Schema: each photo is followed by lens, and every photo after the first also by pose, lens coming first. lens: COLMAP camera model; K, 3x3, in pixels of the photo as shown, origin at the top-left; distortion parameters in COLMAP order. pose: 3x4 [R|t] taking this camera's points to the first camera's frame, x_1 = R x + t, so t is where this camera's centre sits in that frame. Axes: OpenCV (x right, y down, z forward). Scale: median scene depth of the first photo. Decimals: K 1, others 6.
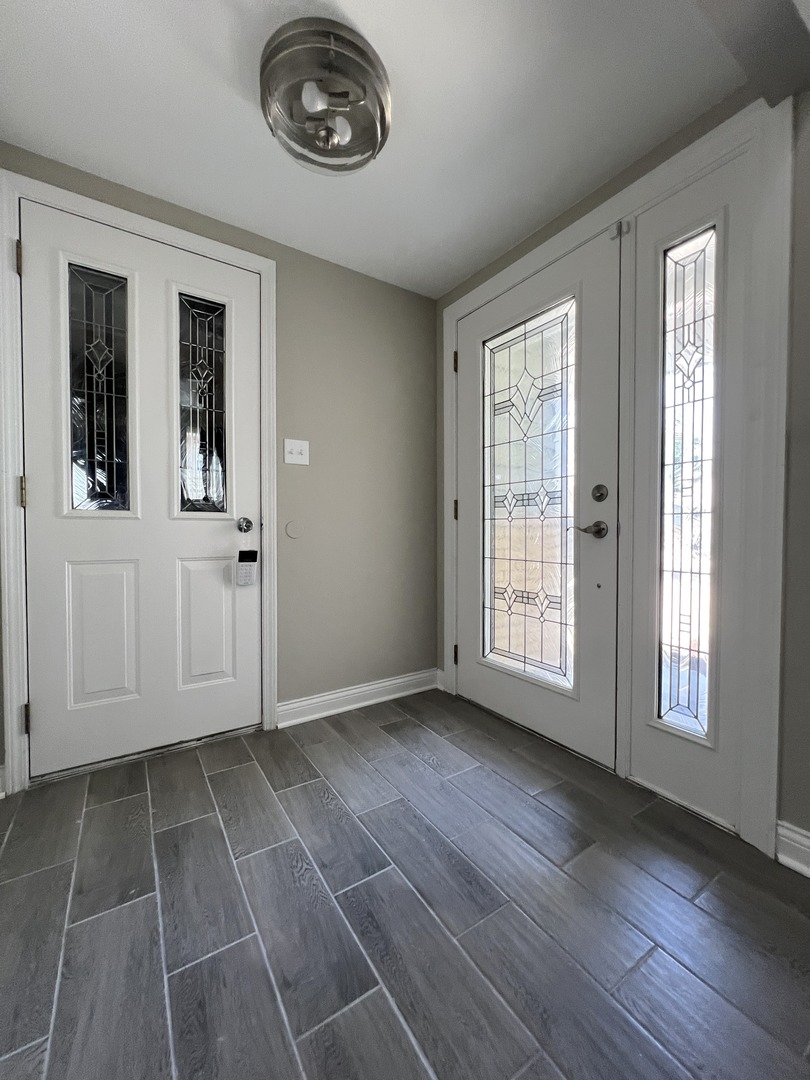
lens RADIAL K [[432.0, 0, 405.0], [0, 432.0, 540.0], [0, 0, 1]] dist [-0.014540, 0.000062]
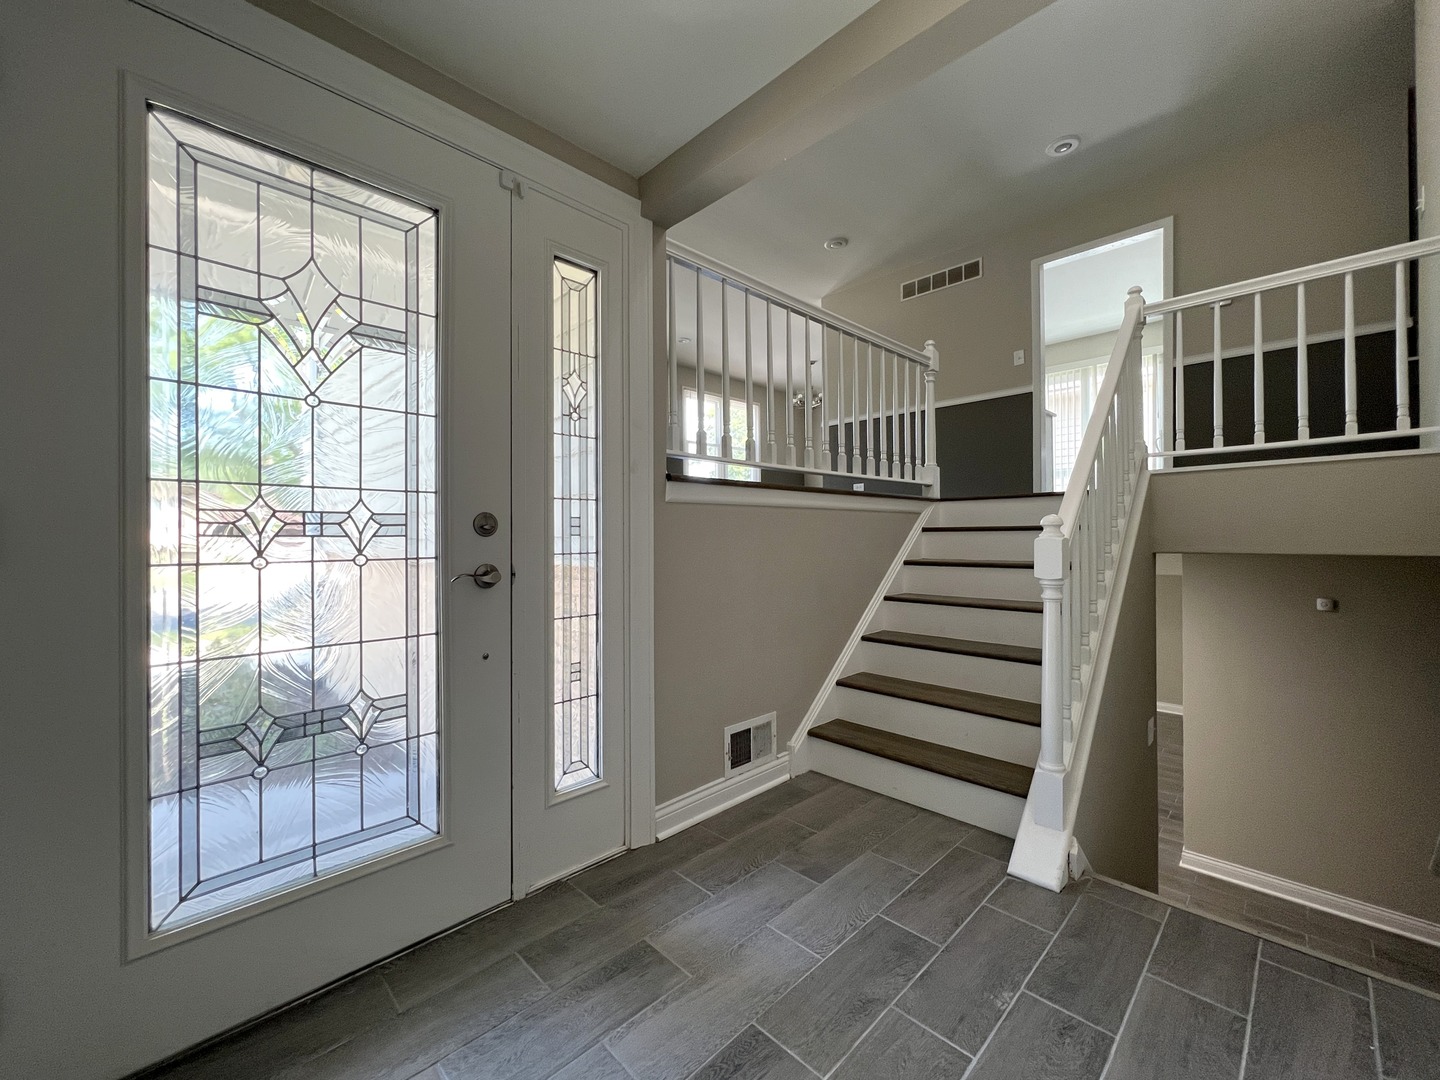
lens RADIAL K [[575.9, 0, 720.0], [0, 575.9, 540.0], [0, 0, 1]] dist [-0.014540, 0.000062]
pose [[-0.209285, 0.000240, 0.977855, -0.504111], [0.032785, 0.999439, 0.006771, -0.071137], [-0.977305, 0.033477, -0.209176, 0.758387]]
